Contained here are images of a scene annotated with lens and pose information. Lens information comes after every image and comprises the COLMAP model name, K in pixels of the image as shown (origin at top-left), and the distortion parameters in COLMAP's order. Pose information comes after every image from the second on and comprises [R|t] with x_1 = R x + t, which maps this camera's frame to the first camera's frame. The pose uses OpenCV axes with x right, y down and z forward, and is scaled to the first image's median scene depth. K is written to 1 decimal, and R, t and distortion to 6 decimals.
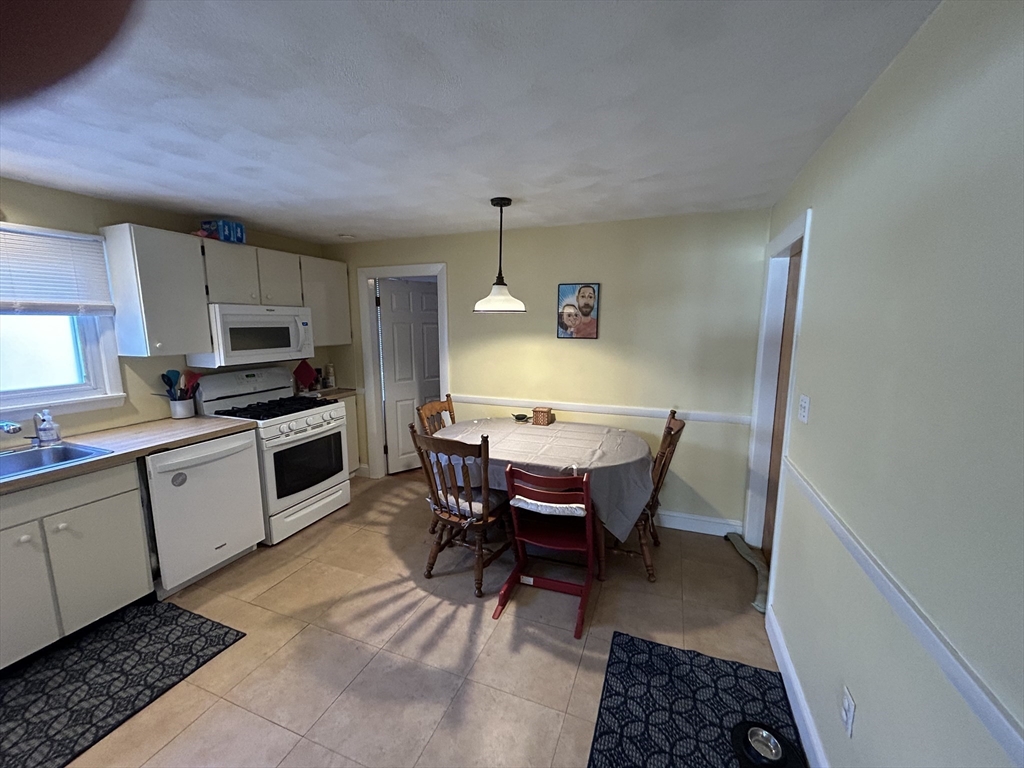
lens RADIAL K [[412.6, 0, 510.0], [0, 412.6, 381.7], [0, 0, 1]] dist [-0.003589, 0.001114]
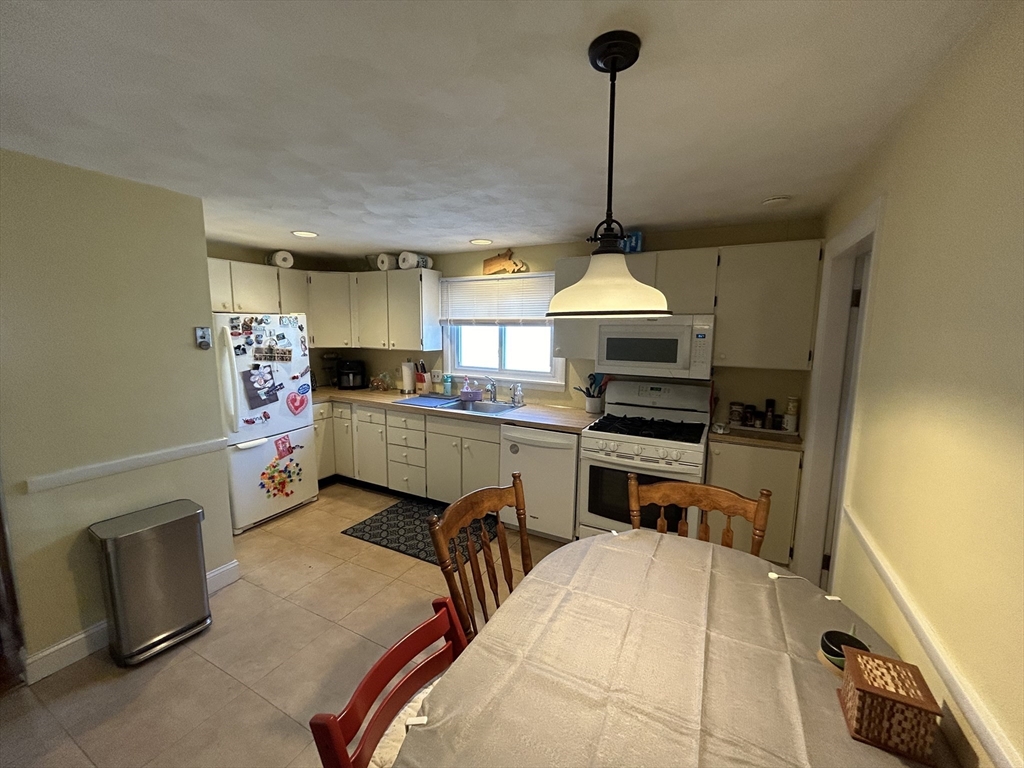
lens RADIAL K [[412.6, 0, 517.1], [0, 412.6, 384.0], [0, 0, 1]] dist [-0.003589, 0.001114]
pose [[-0.112054, 0.135777, -0.984382, 0.385956], [-0.151307, 0.976739, 0.151947, -0.137871], [0.982115, 0.165970, -0.088904, 0.869816]]
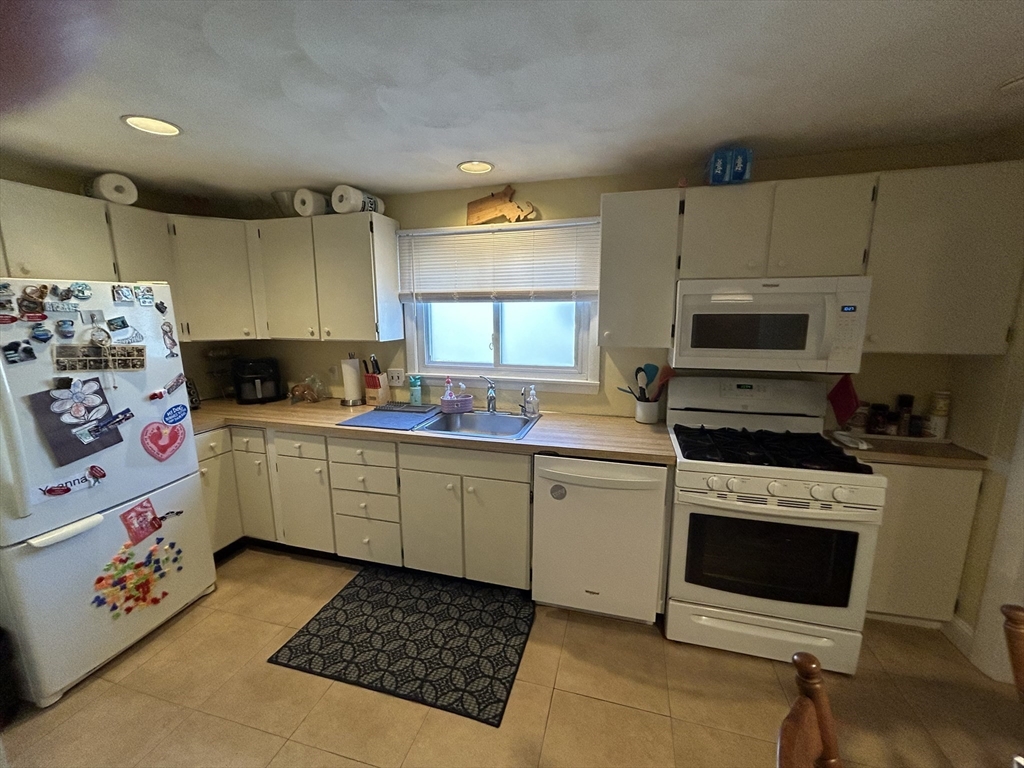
lens RADIAL K [[412.6, 0, 516.4], [0, 412.6, 383.8], [0, 0, 1]] dist [-0.003589, 0.001114]
pose [[0.098534, 0.173991, -0.979805, -0.010657], [-0.137907, 0.977484, 0.159711, -0.085174], [0.985532, 0.119386, 0.120310, 0.624297]]
